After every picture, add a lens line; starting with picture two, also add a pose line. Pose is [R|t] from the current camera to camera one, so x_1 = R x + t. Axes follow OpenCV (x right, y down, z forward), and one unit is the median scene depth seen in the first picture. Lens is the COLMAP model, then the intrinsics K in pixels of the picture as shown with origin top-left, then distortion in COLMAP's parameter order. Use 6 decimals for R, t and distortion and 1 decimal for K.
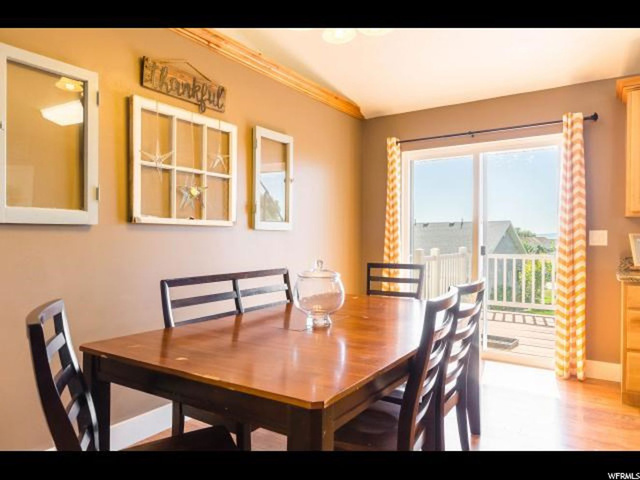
lens RADIAL K [[443.1, 0, 321.2], [0, 443.1, 238.5], [0, 0, 1]] dist [0.008256, 0.003814]
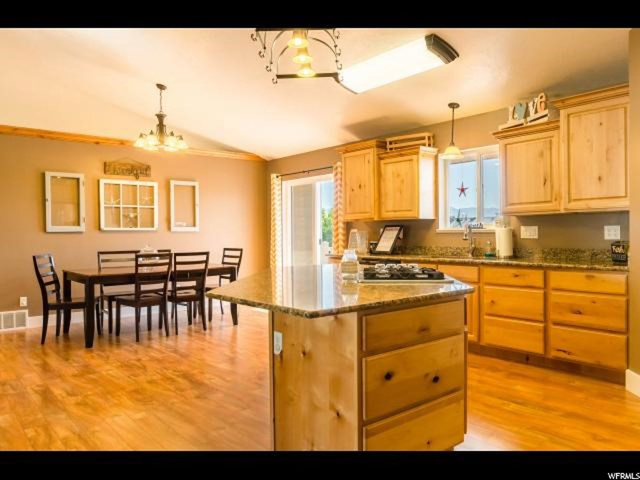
lens RADIAL K [[480.1, 0, 313.5], [0, 480.1, 236.1], [0, 0, 1]] dist [0.006440, -0.007893]
pose [[0.951073, -0.006553, -0.308895, 1.061745], [0.008704, 0.999947, 0.005588, -0.004746], [0.308842, -0.008003, 0.951080, -0.821102]]
